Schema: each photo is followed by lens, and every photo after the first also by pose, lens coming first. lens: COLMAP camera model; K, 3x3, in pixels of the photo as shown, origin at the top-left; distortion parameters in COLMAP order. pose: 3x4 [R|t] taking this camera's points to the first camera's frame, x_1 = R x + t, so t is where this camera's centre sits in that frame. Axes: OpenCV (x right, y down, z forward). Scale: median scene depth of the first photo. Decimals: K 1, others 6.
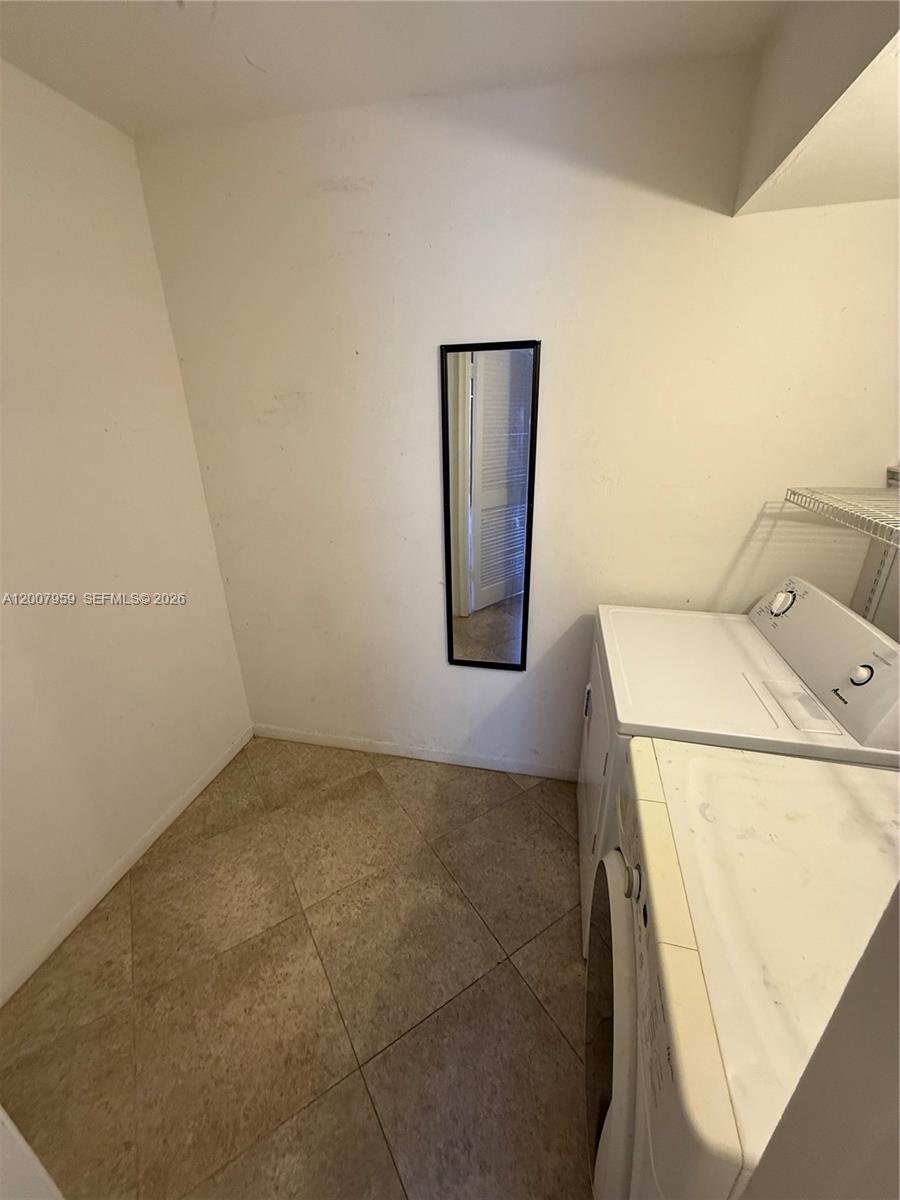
lens RADIAL K [[479.7, 0, 447.5], [0, 479.7, 601.3], [0, 0, 1]] dist [0.000159, -0.000738]
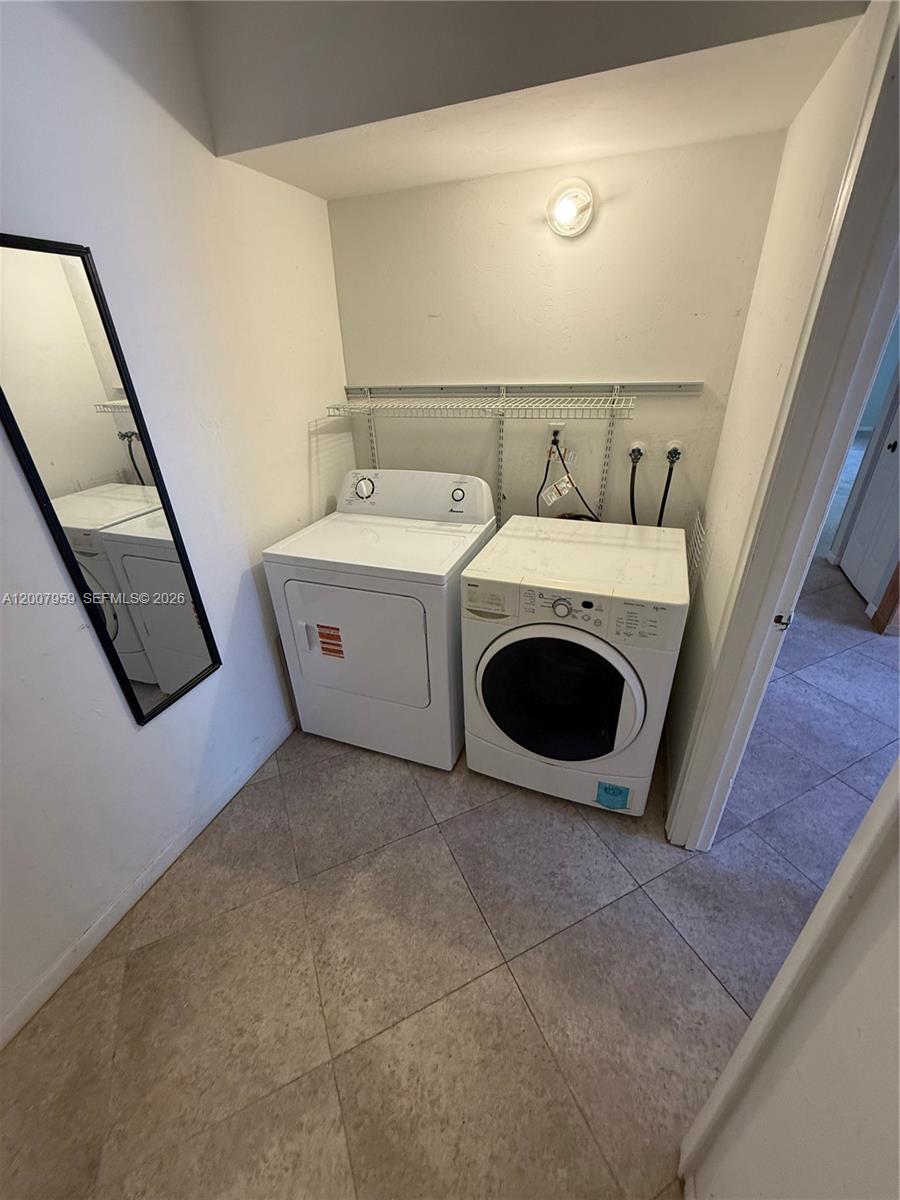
lens RADIAL K [[479.7, 0, 448.9], [0, 479.7, 603.0], [0, 0, 1]] dist [0.000159, -0.000738]
pose [[0.132835, -0.458340, 0.878794, -0.620208], [0.403116, 0.834987, 0.374559, -0.133715], [-0.905457, 0.304502, 0.295679, 0.433199]]
